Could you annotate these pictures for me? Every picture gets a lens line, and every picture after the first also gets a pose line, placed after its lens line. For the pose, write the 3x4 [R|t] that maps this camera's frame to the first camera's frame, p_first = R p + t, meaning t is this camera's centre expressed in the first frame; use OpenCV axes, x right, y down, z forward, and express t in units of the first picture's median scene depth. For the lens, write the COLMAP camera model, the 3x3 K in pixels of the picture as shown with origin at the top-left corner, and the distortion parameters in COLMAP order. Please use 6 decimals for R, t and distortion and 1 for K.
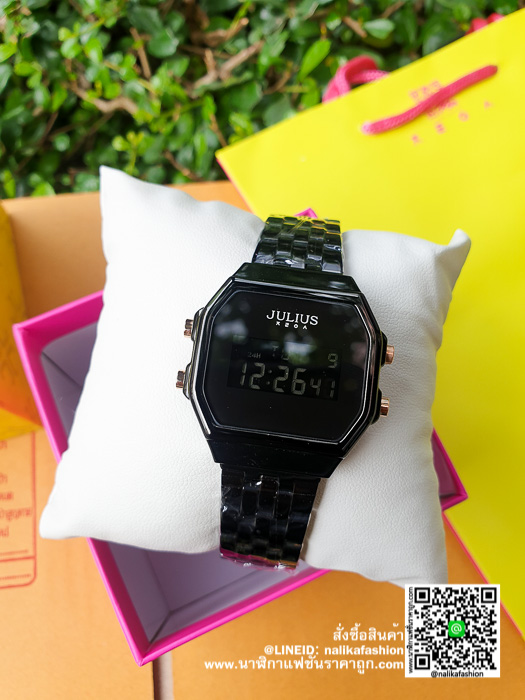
lens RADIAL K [[535.6, 0, 262.5], [0, 535.6, 350.0], [0, 0, 1]] dist [-0.031000, 0.048371]
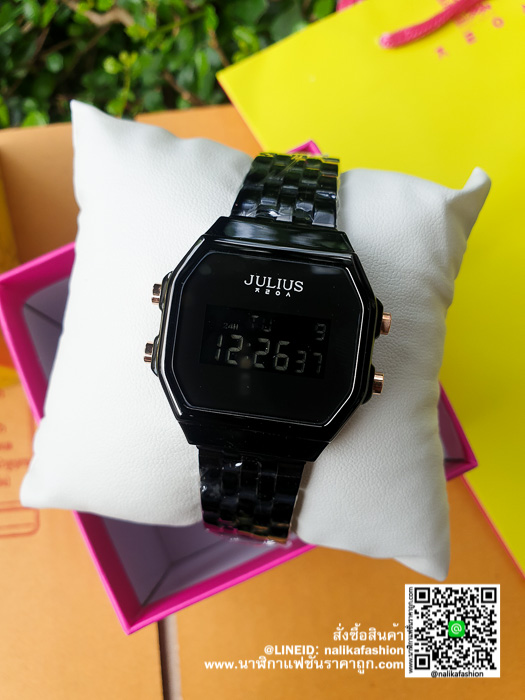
lens RADIAL K [[536.0, 0, 262.5], [0, 536.0, 350.0], [0, 0, 1]] dist [0.002279, 0.009190]
pose [[0.999598, -0.001938, -0.028274, 0.048624], [0.005502, 0.991950, 0.126509, -0.049396], [0.027801, -0.126614, 0.991562, 0.099340]]
